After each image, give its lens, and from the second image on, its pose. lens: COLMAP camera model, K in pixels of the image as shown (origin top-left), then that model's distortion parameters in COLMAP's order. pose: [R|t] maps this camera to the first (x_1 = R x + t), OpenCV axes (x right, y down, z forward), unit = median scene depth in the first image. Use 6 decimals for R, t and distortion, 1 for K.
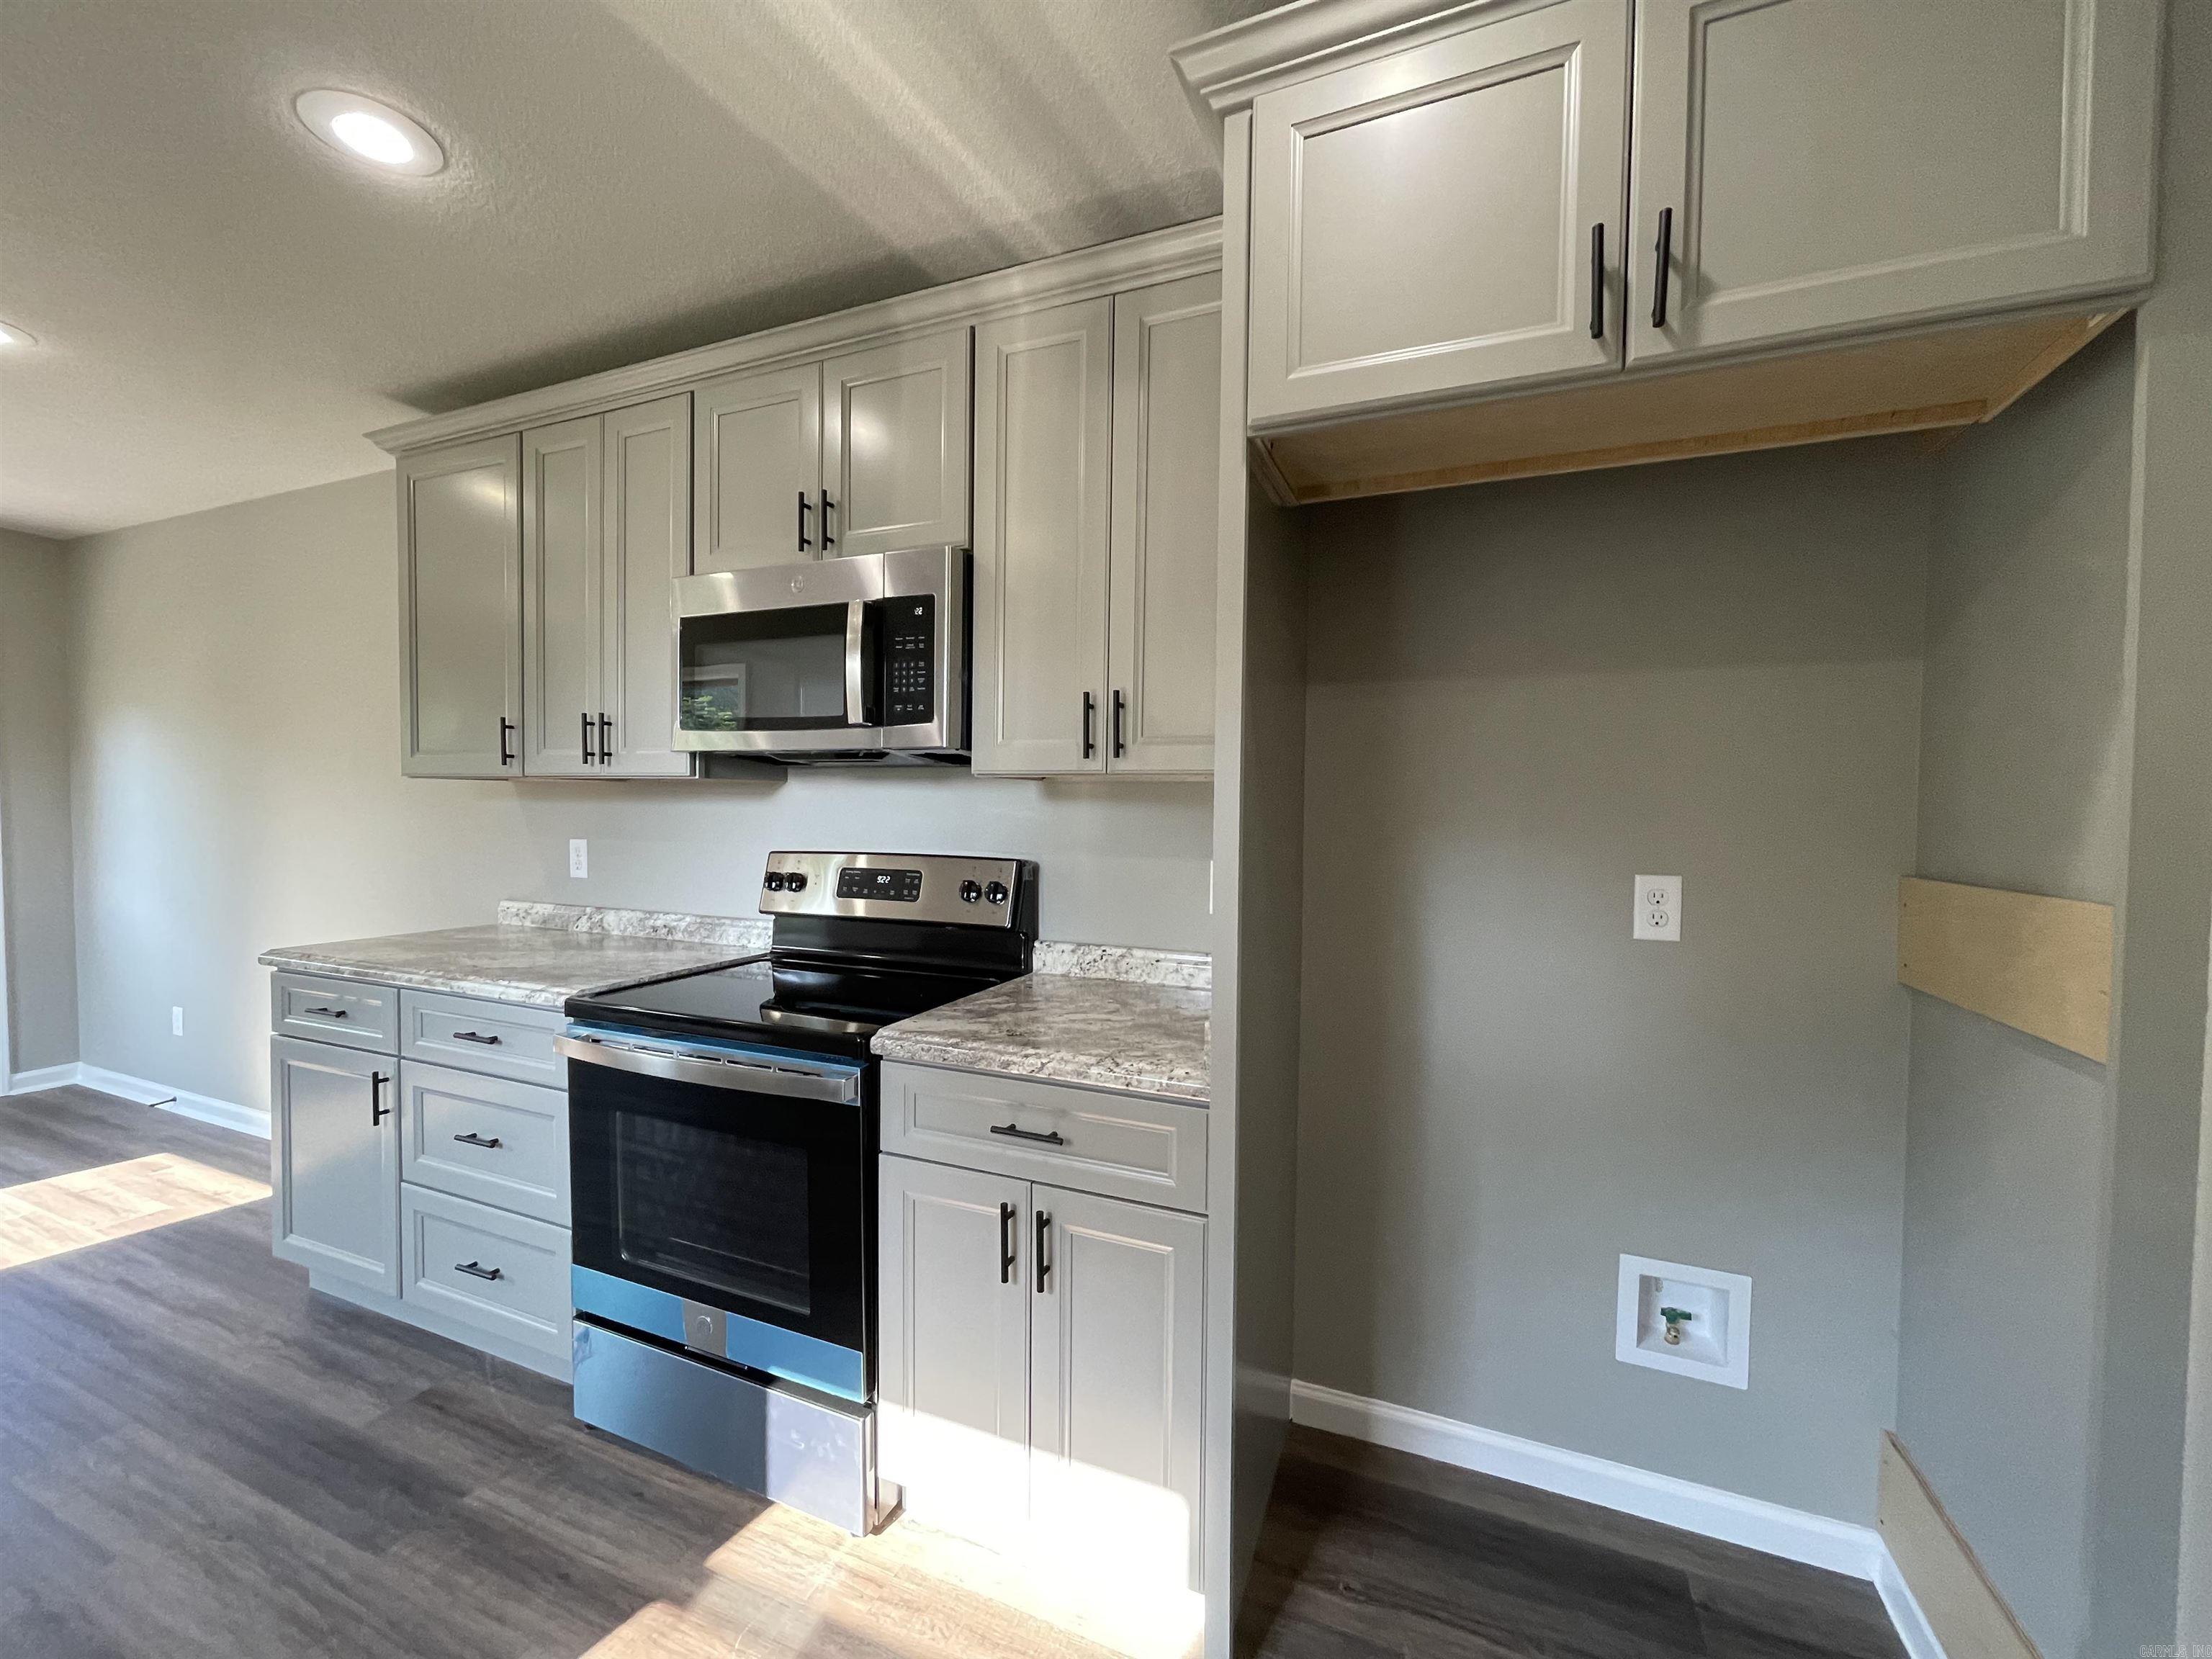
lens RADIAL K [[891.2, 0, 1103.5], [0, 891.2, 834.7], [0, 0, 1]] dist [-0.001729, -0.000377]
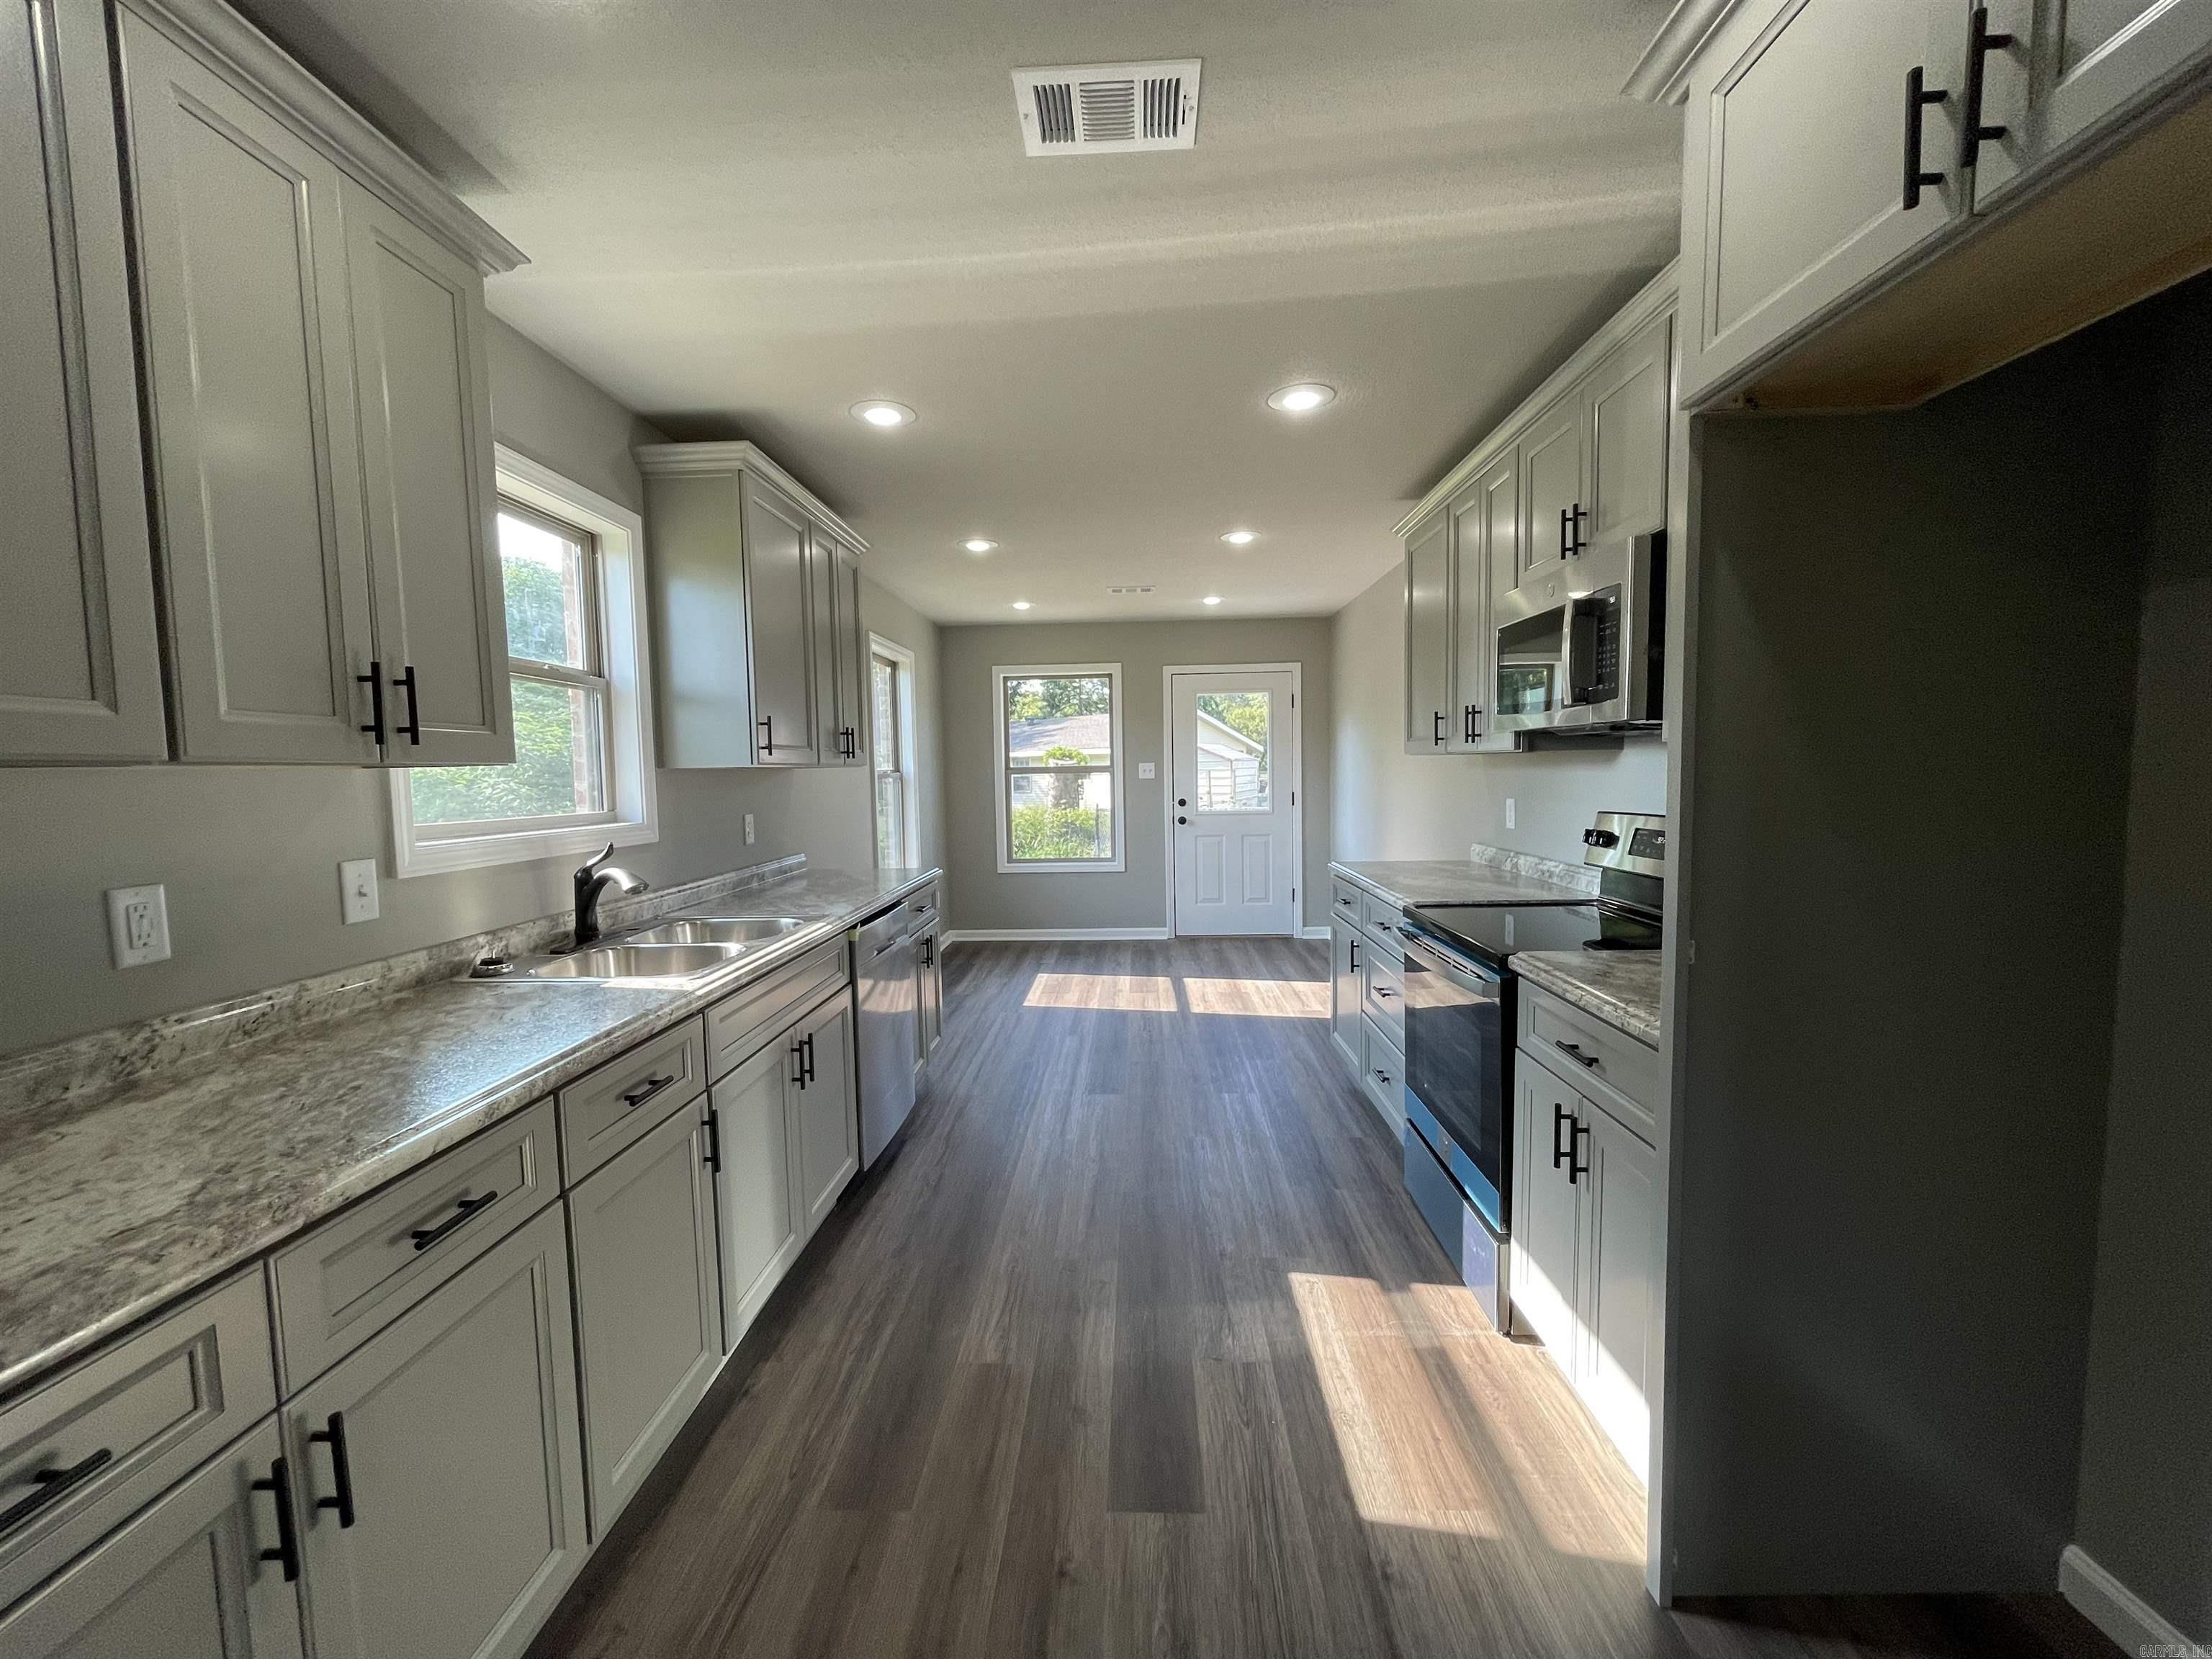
lens RADIAL K [[892.3, 0, 1089.7], [0, 892.3, 832.2], [0, 0, 1]] dist [-0.003519, -0.000387]
pose [[0.337771, 0.047846, -0.940012, 0.633240], [-0.006018, 0.998797, 0.048675, -0.008404], [0.941209, -0.010784, 0.337652, -0.003447]]
